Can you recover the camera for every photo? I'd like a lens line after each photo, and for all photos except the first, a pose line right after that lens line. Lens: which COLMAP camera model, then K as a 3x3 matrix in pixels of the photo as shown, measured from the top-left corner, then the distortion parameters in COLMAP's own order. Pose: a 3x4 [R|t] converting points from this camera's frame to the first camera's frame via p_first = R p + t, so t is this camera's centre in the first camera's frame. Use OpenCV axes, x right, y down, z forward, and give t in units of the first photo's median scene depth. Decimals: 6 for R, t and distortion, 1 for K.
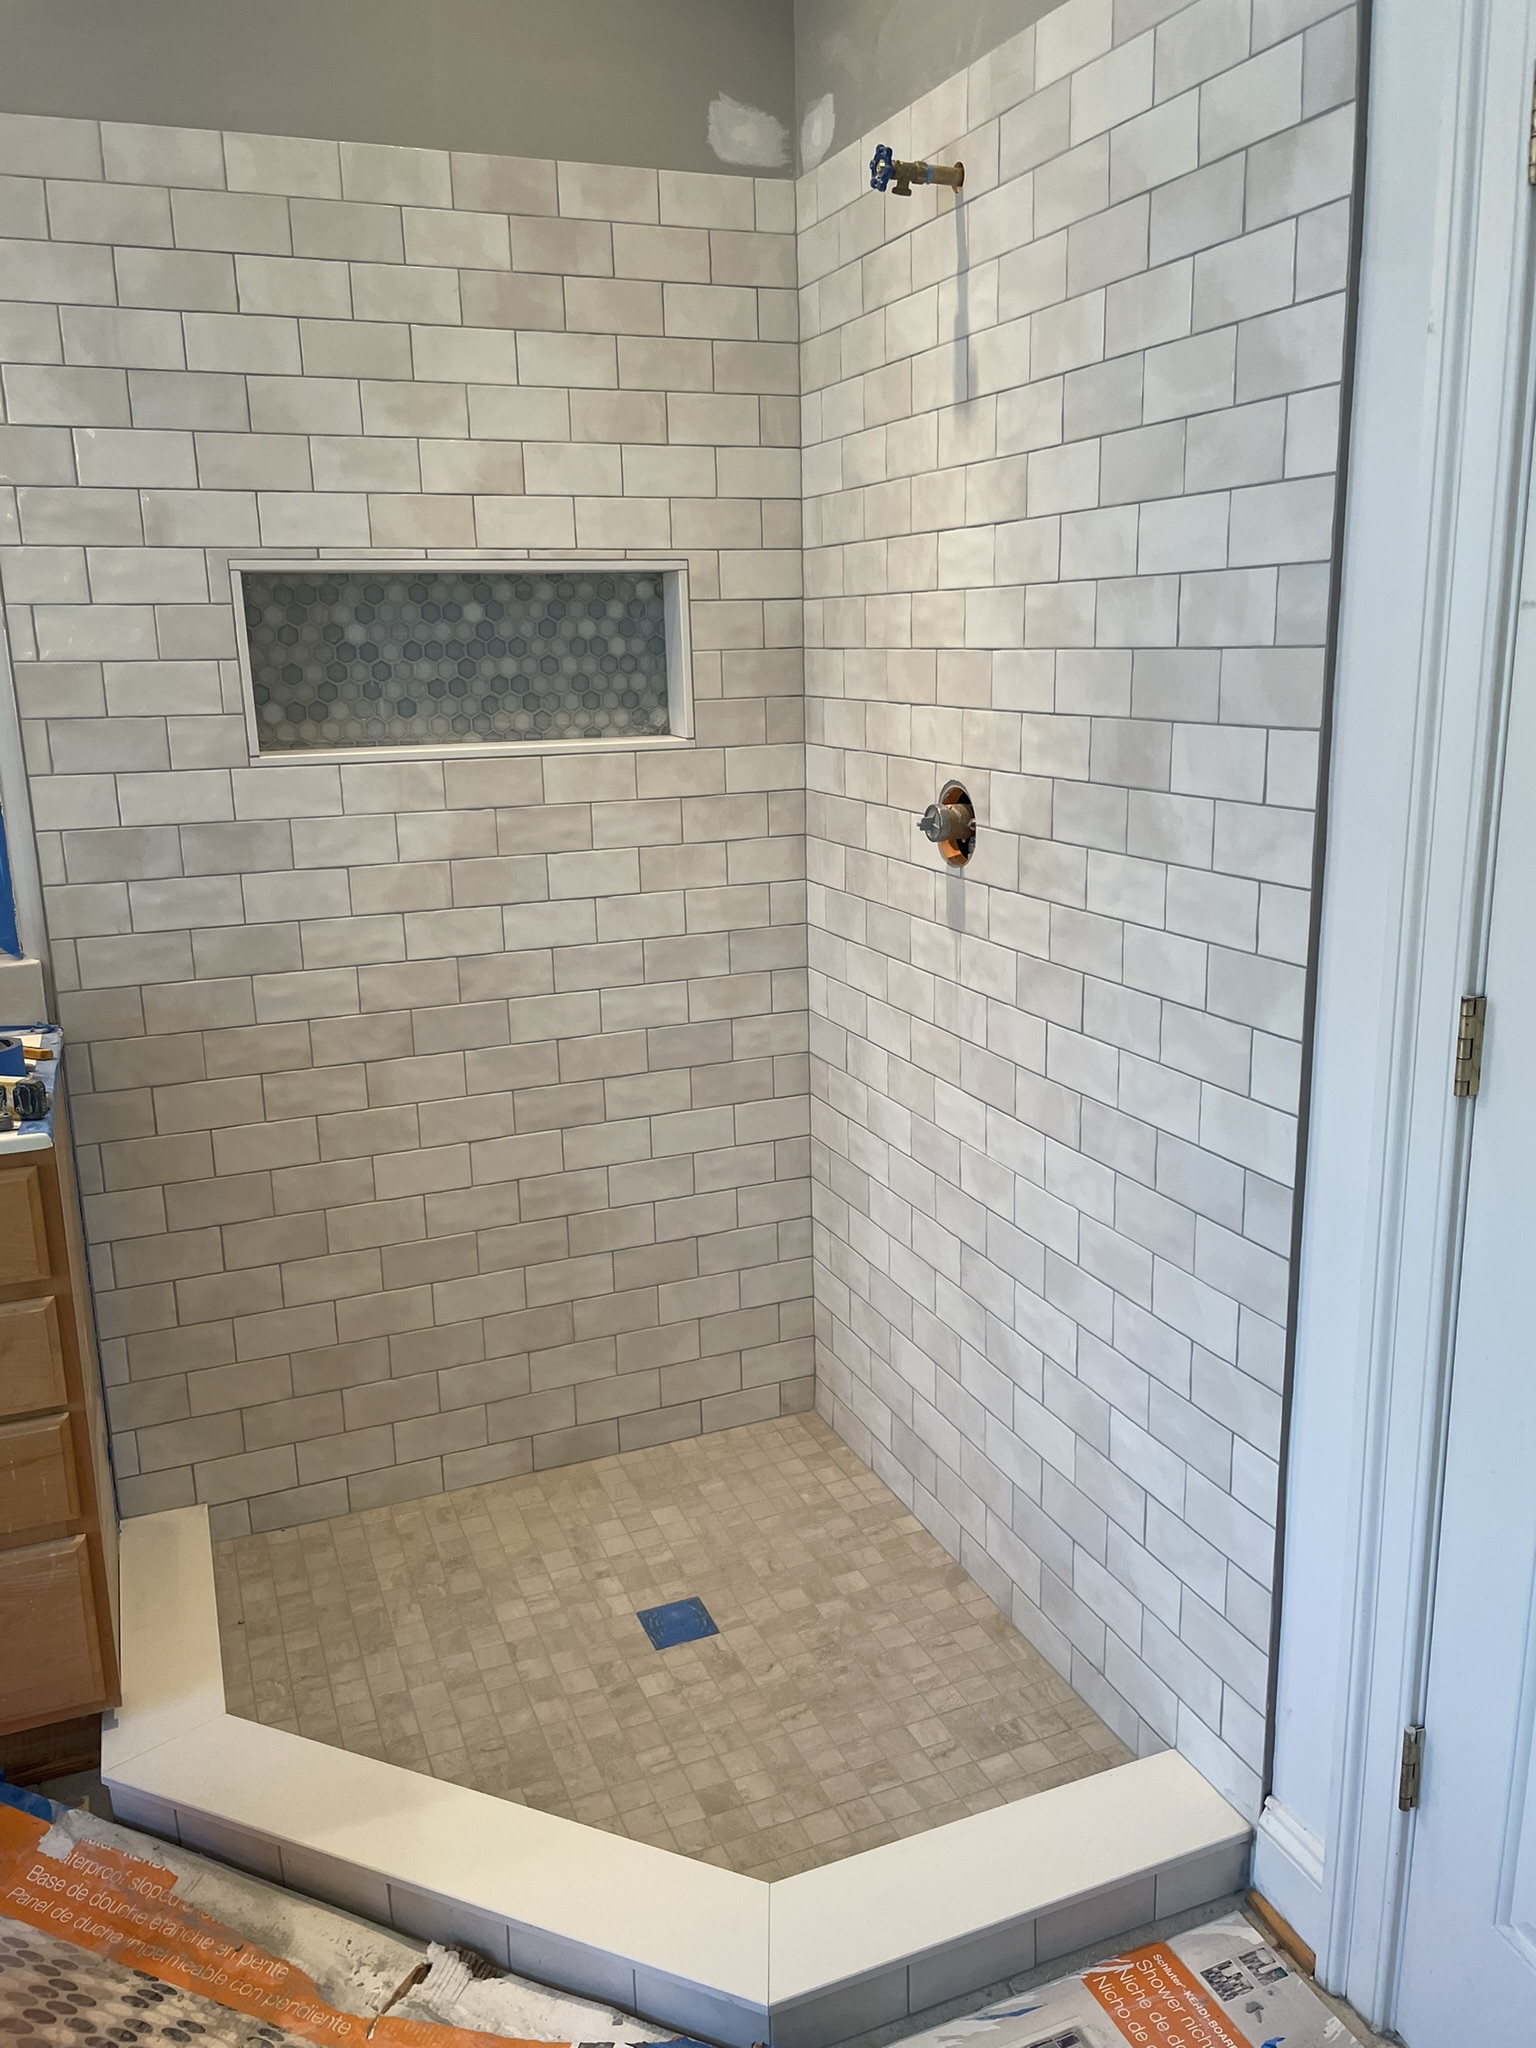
lens RADIAL K [[1557.3, 0, 775.6], [0, 1557.3, 999.5], [0, 0, 1]] dist [0.085959, -0.116236]
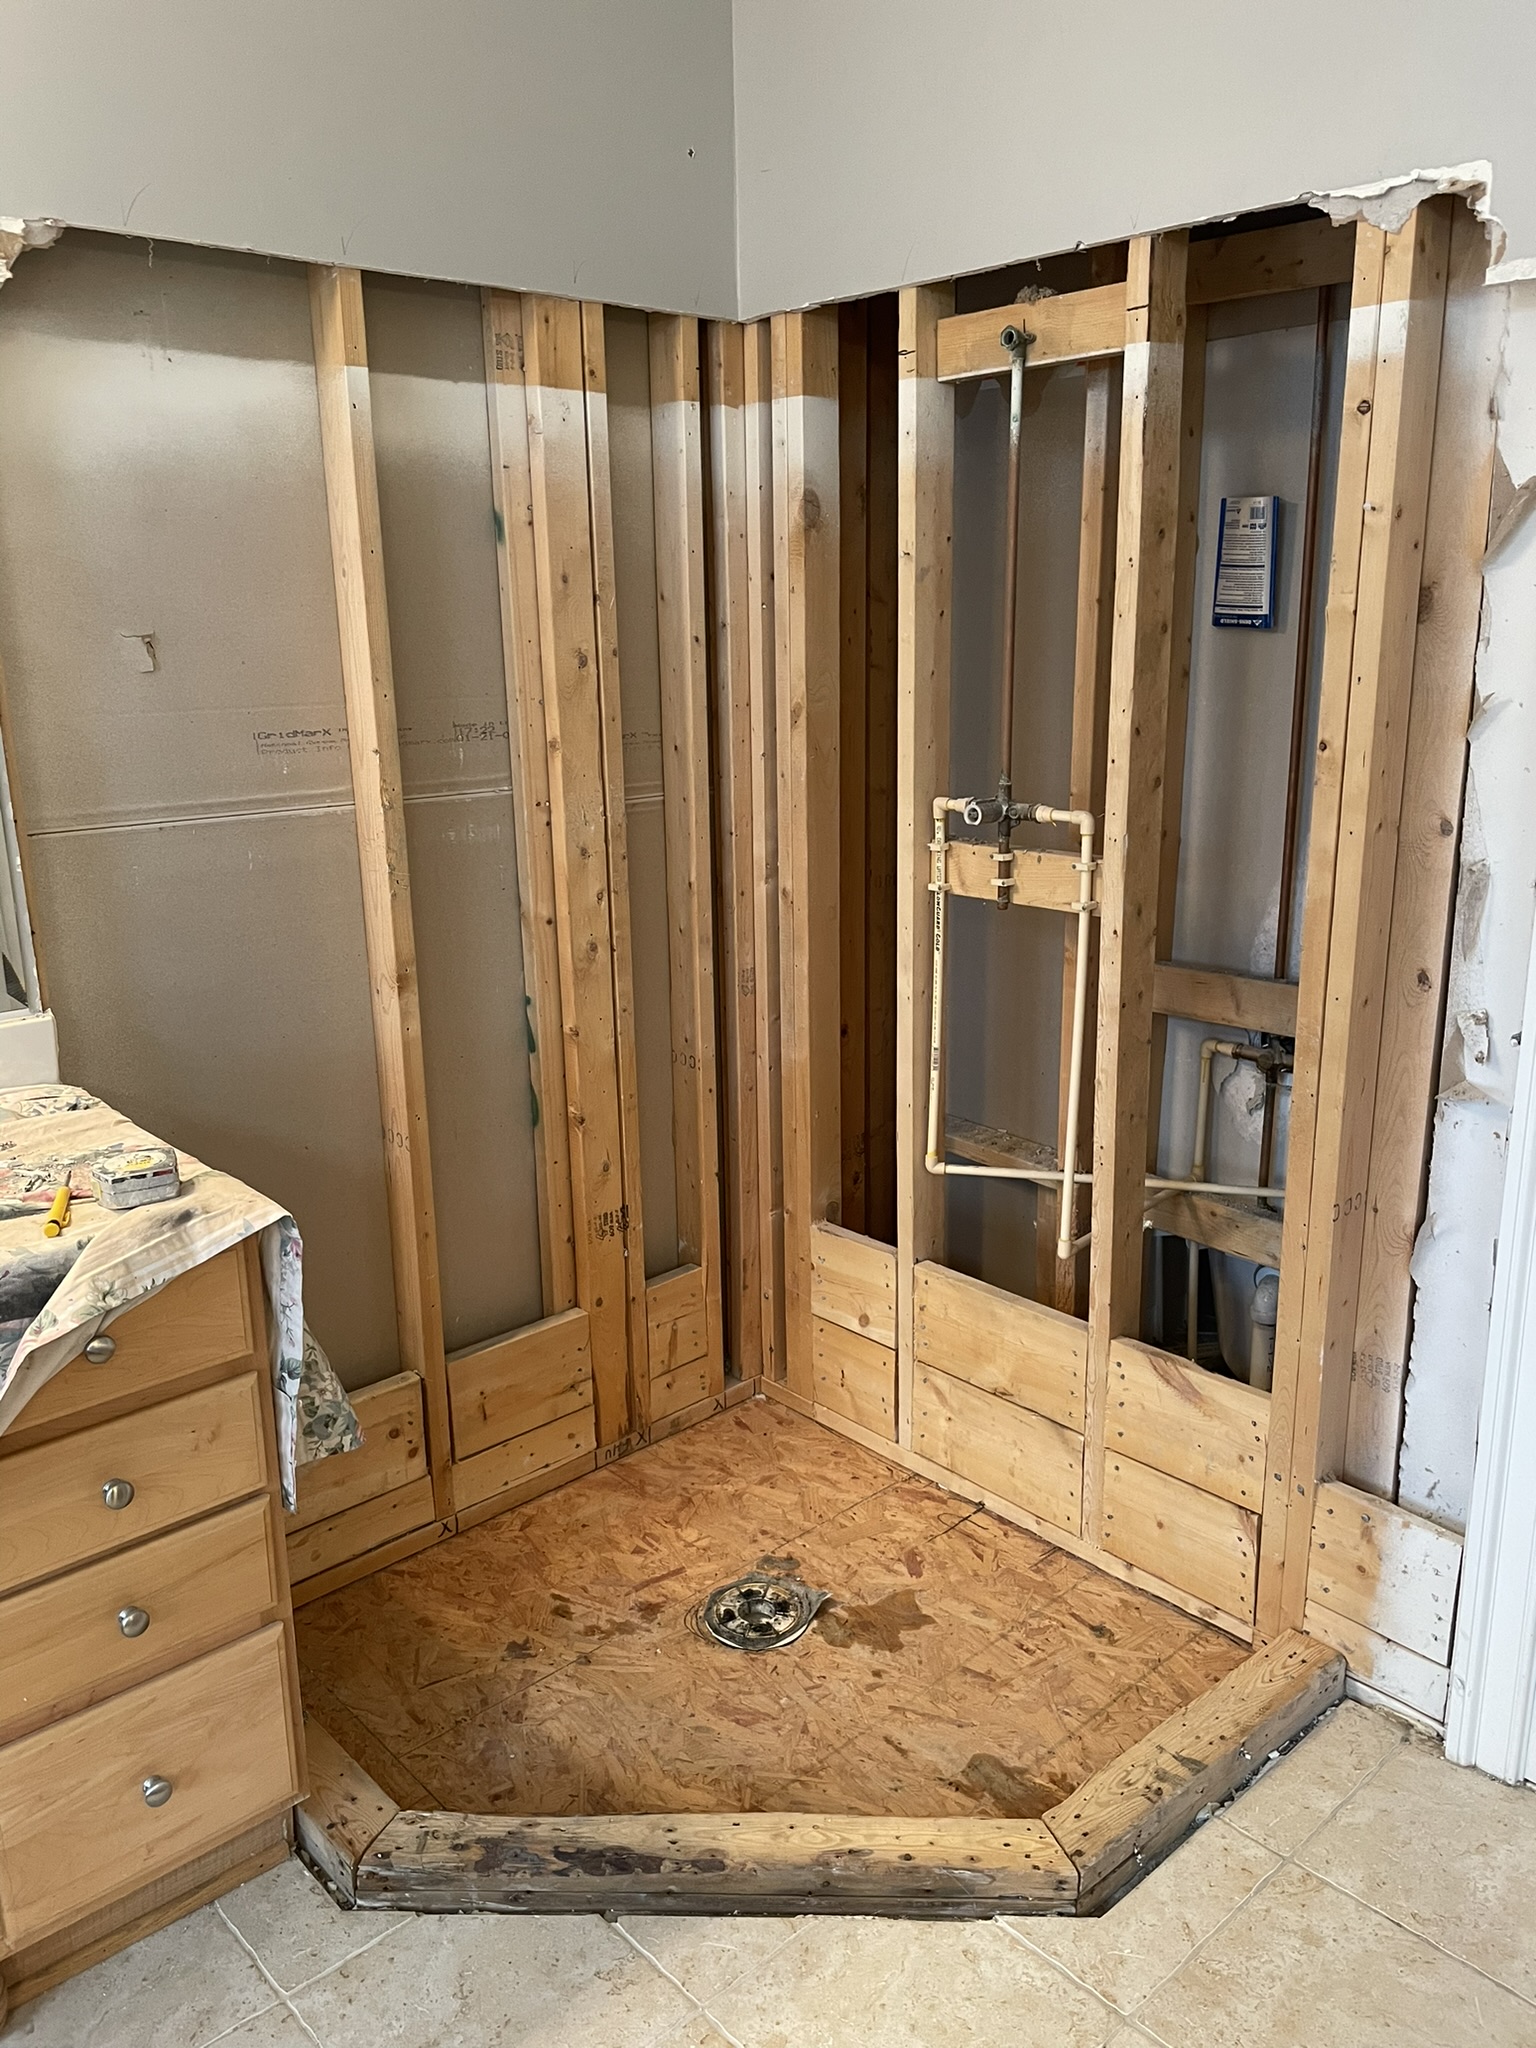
lens RADIAL K [[1557.3, 0, 777.8], [0, 1557.3, 1012.5], [0, 0, 1]] dist [0.085959, -0.116236]
pose [[0.937417, -0.080710, 0.338726, -0.360968], [0.073764, 0.996718, 0.033355, -0.023980], [-0.340306, -0.006282, 0.940294, 0.019467]]
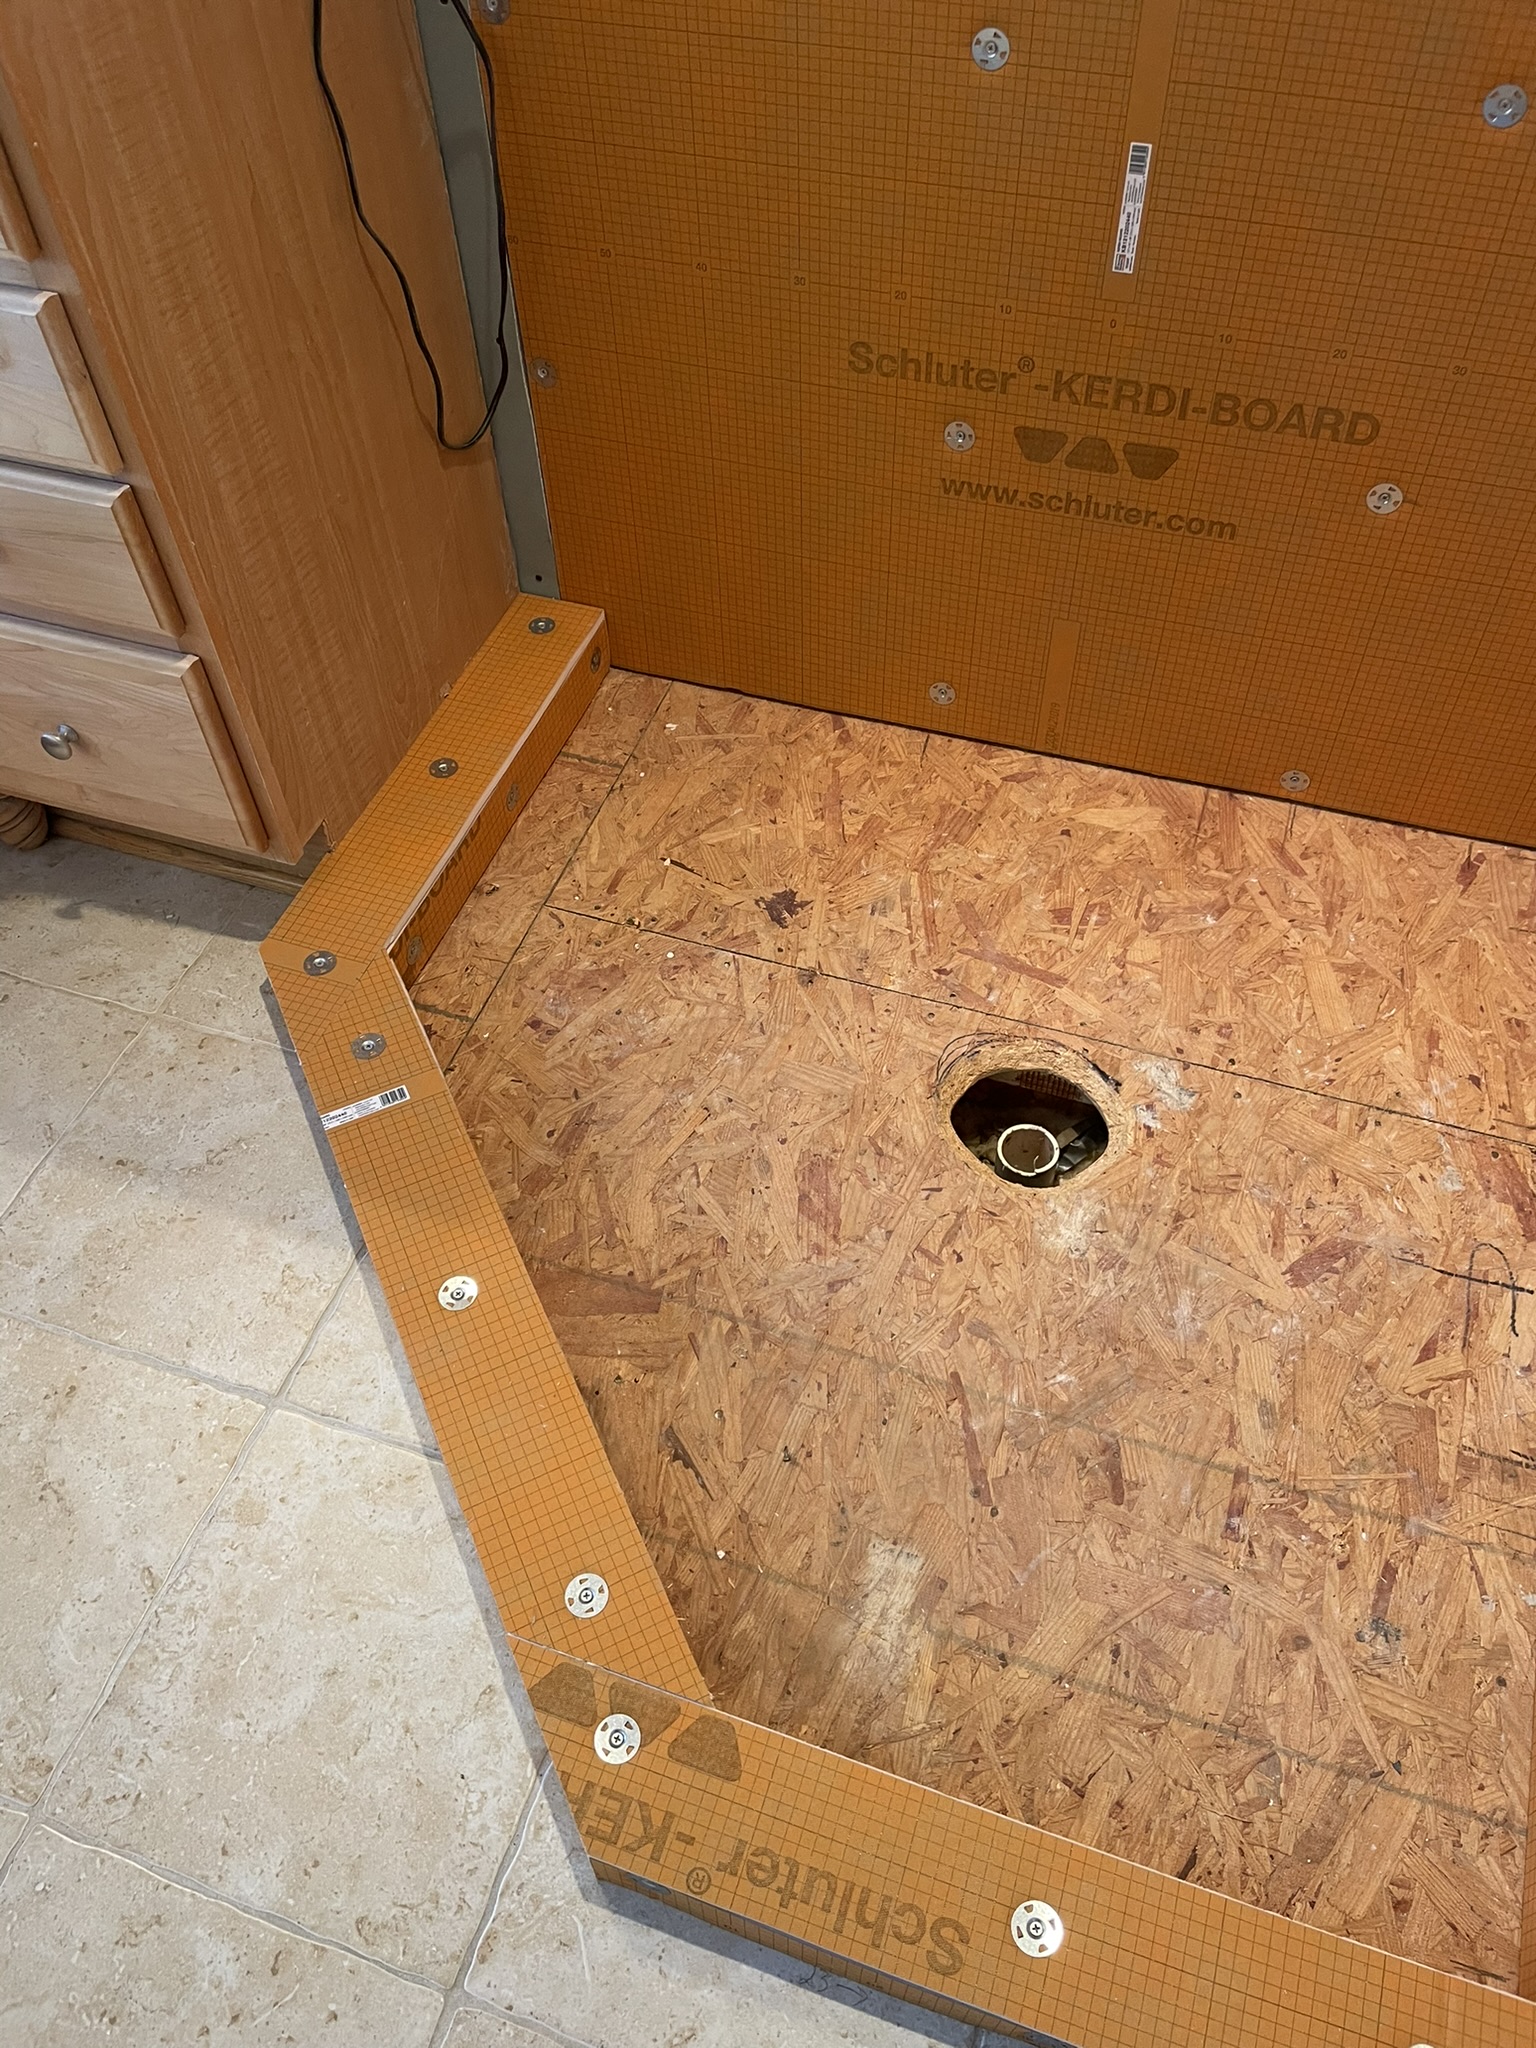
lens RADIAL K [[1557.3, 0, 758.6], [0, 1557.3, 1013.1], [0, 0, 1]] dist [0.085959, -0.116236]
pose [[0.748566, 0.513182, -0.419872, 0.095639], [-0.133773, 0.737099, 0.662412, -0.031131], [0.649425, -0.439692, 0.620417, 0.533960]]
